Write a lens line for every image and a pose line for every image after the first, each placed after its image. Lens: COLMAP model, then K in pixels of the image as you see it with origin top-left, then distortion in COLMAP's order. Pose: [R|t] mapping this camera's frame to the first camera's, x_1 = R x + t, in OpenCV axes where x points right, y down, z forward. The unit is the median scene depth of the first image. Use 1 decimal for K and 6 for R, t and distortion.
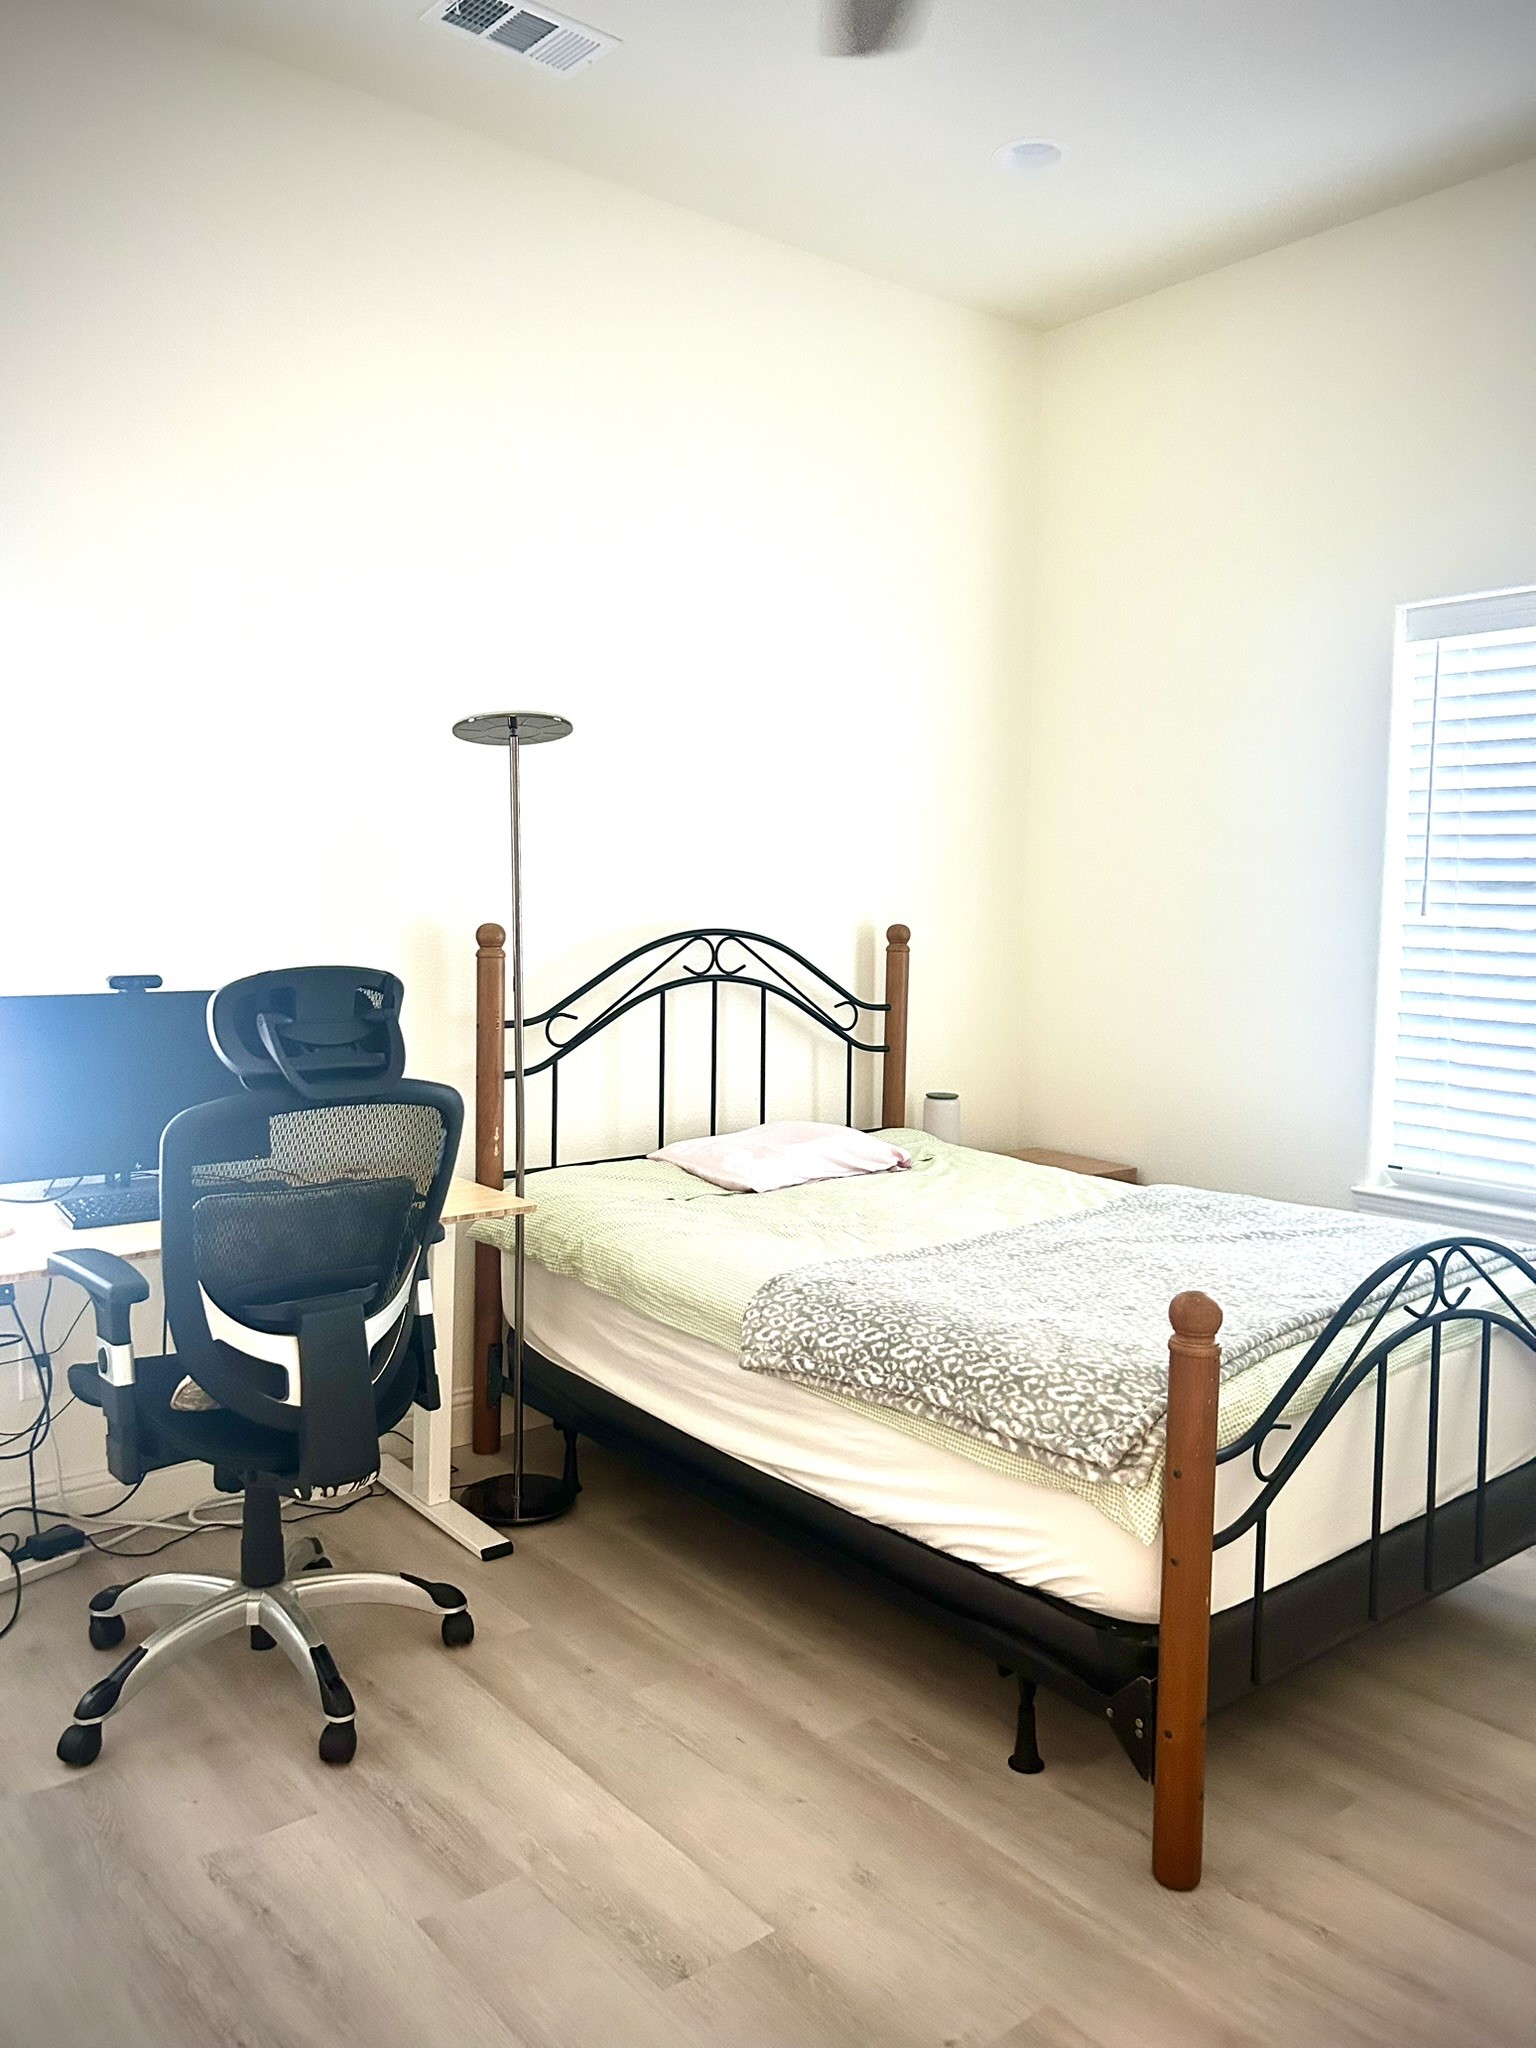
lens RADIAL K [[1522.4, 0, 761.2], [0, 1522.4, 1014.0], [0, 0, 1]] dist [0.052343, -0.051613]
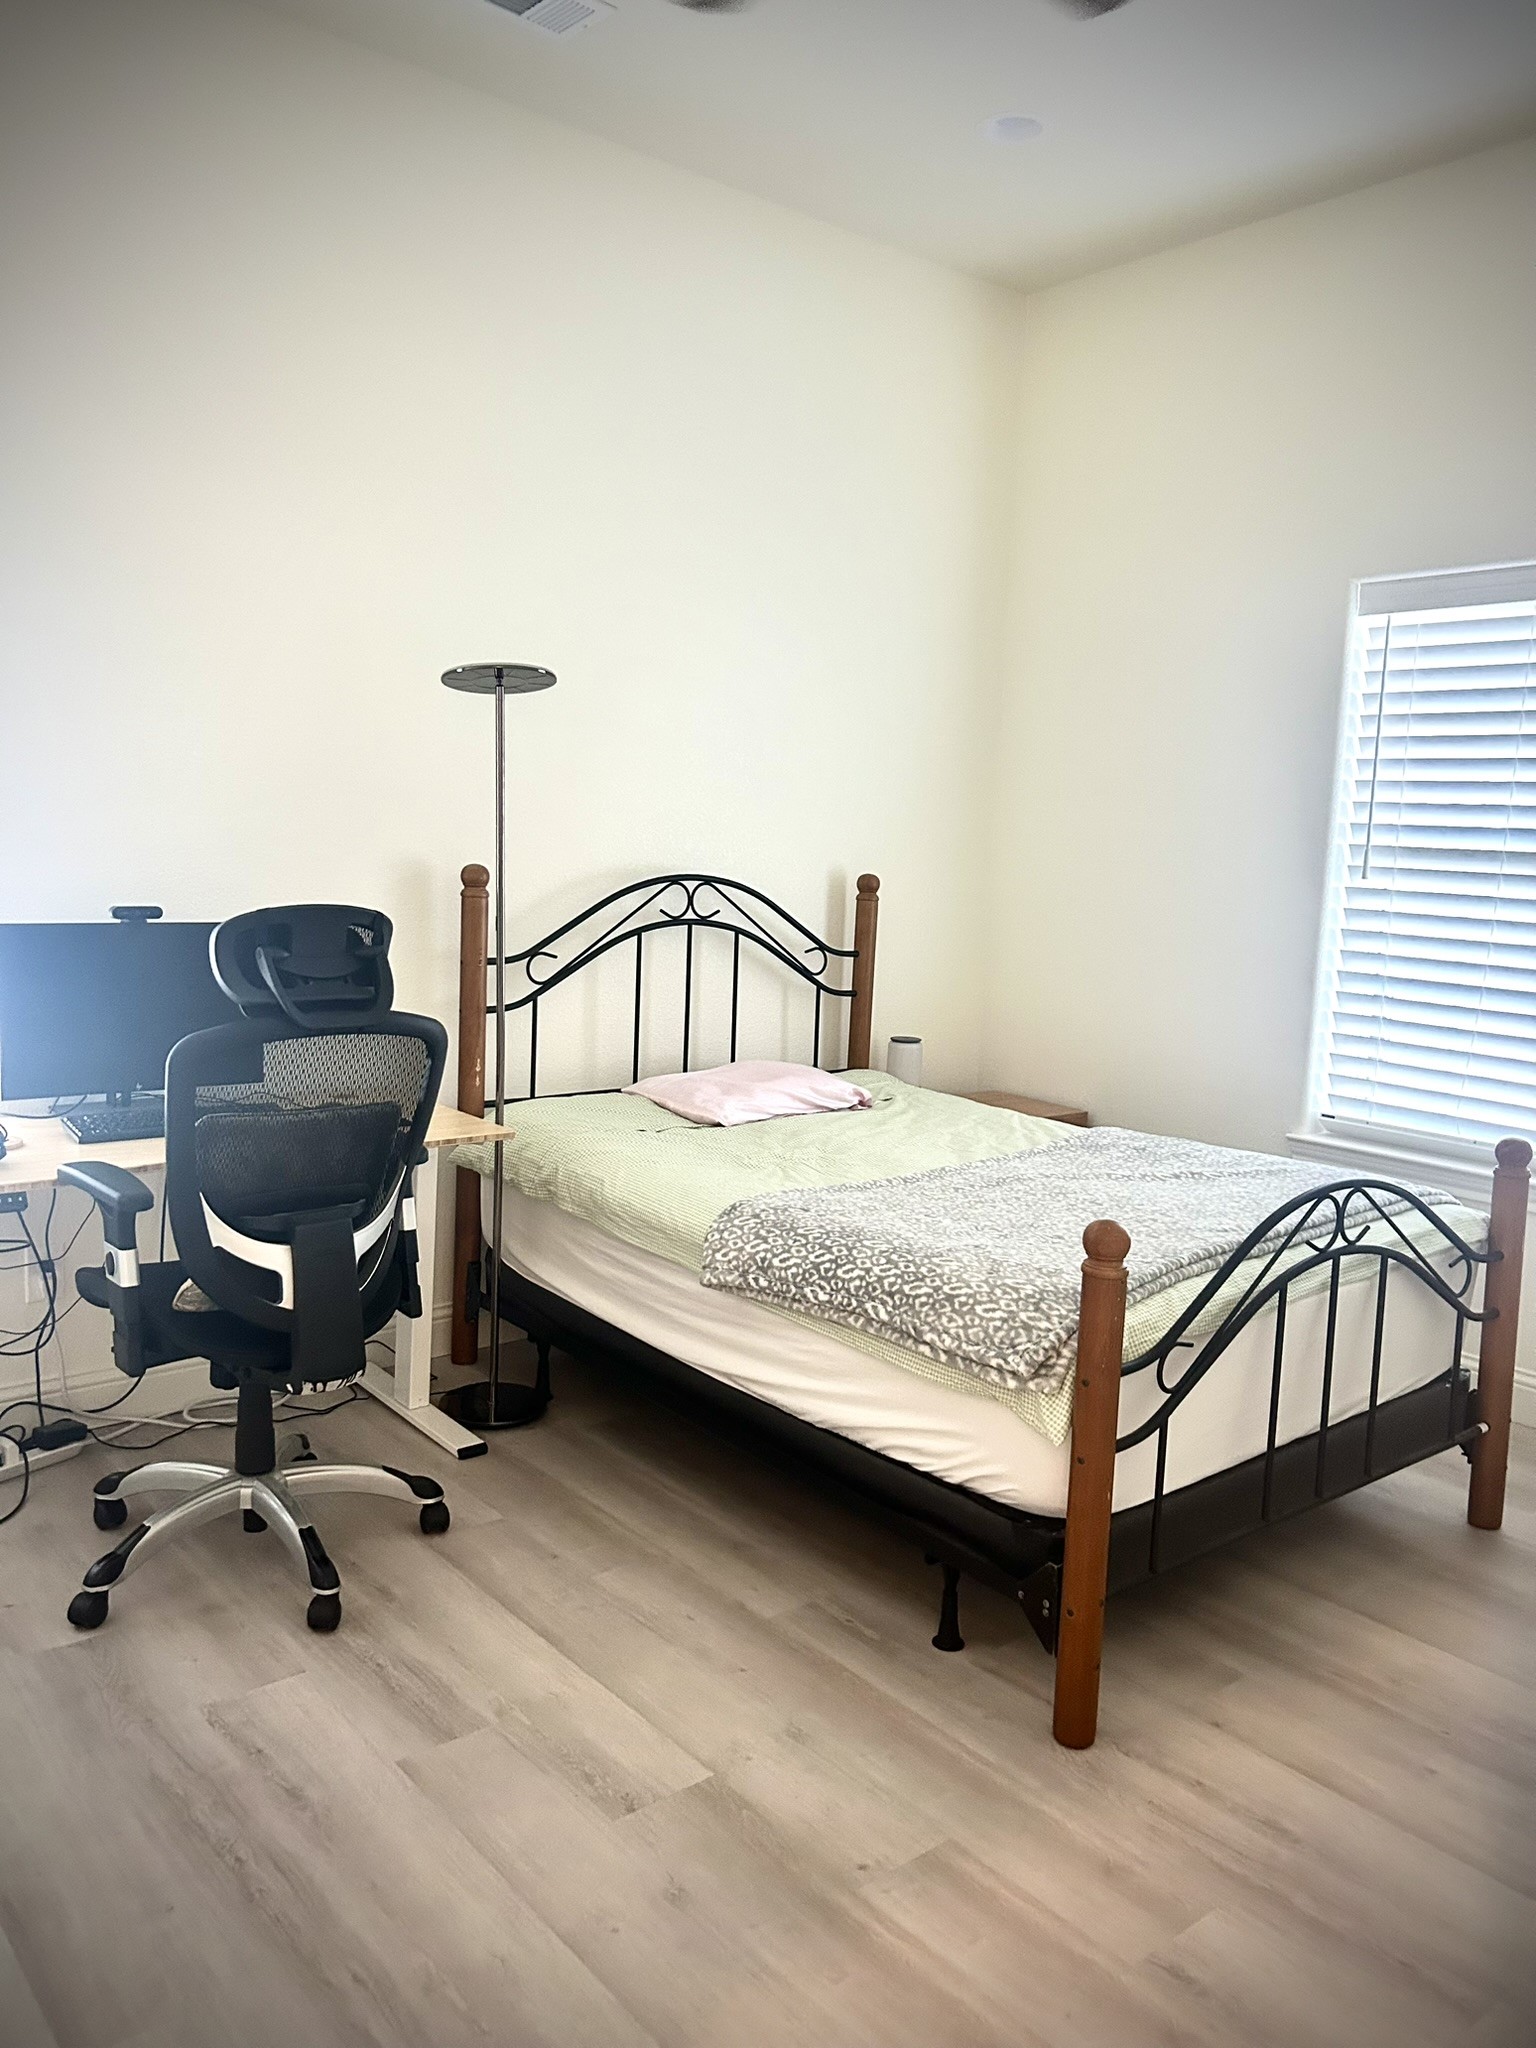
lens RADIAL K [[1569.1, 0, 770.4], [0, 1569.1, 1029.9], [0, 0, 1]] dist [0.095190, -0.146302]
pose [[0.999650, 0.024112, 0.010853, 0.020328], [-0.024621, 0.998471, 0.049483, -0.005812], [-0.009644, -0.049733, 0.998716, -0.112150]]
